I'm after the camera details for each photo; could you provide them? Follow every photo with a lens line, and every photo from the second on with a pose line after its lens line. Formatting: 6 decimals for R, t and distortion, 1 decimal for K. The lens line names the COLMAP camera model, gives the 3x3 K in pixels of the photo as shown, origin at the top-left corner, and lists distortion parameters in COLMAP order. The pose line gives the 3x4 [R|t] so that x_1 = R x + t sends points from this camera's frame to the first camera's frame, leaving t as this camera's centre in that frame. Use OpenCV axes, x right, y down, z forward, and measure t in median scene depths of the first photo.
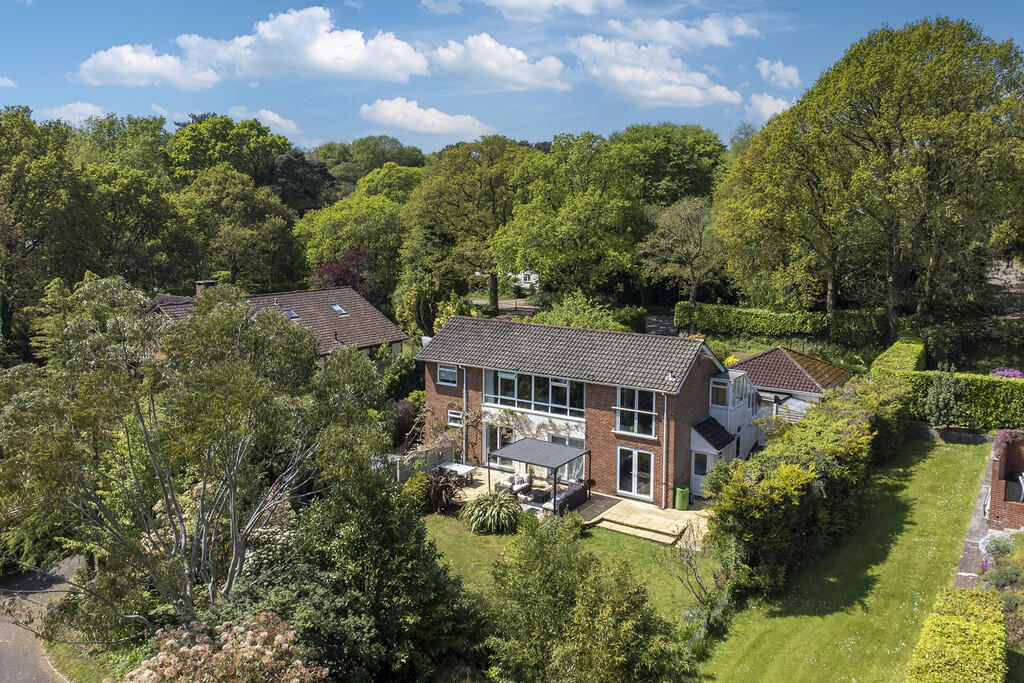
lens RADIAL K [[771.4, 0, 512.0], [0, 771.4, 341.5], [0, 0, 1]] dist [0.045360, 0.001384]
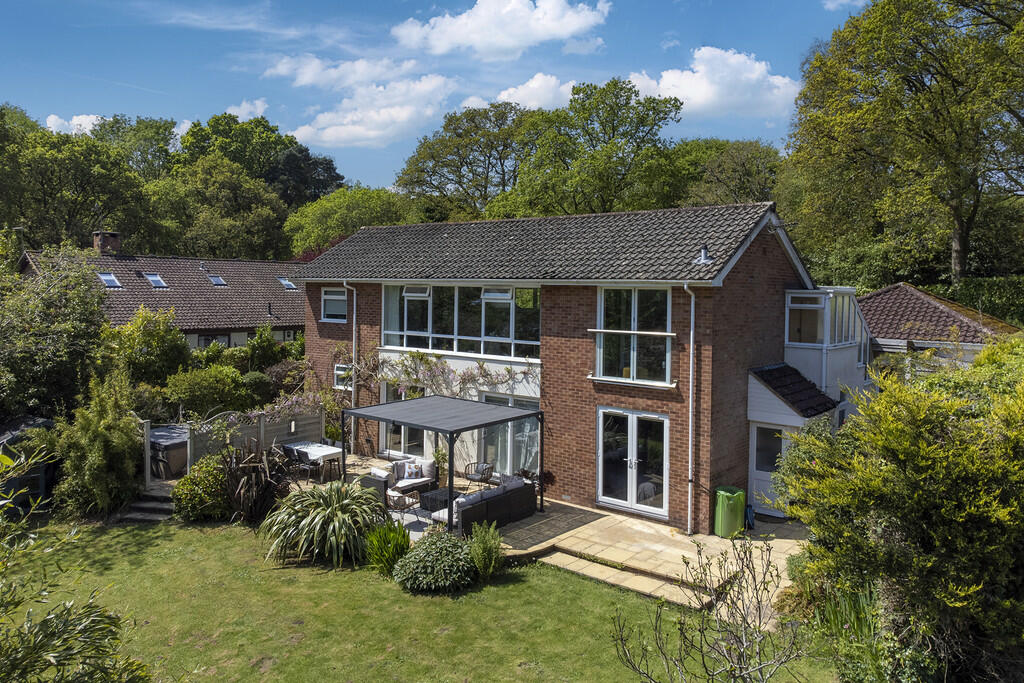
lens RADIAL K [[720.1, 0, 490.0], [0, 720.1, 338.1], [0, 0, 1]] dist [0.010018, 0.002655]
pose [[0.992550, 0.013054, -0.121141, 0.122626], [-0.024837, 0.995046, -0.096268, 0.137861], [0.119284, 0.098560, 0.987956, 0.520006]]
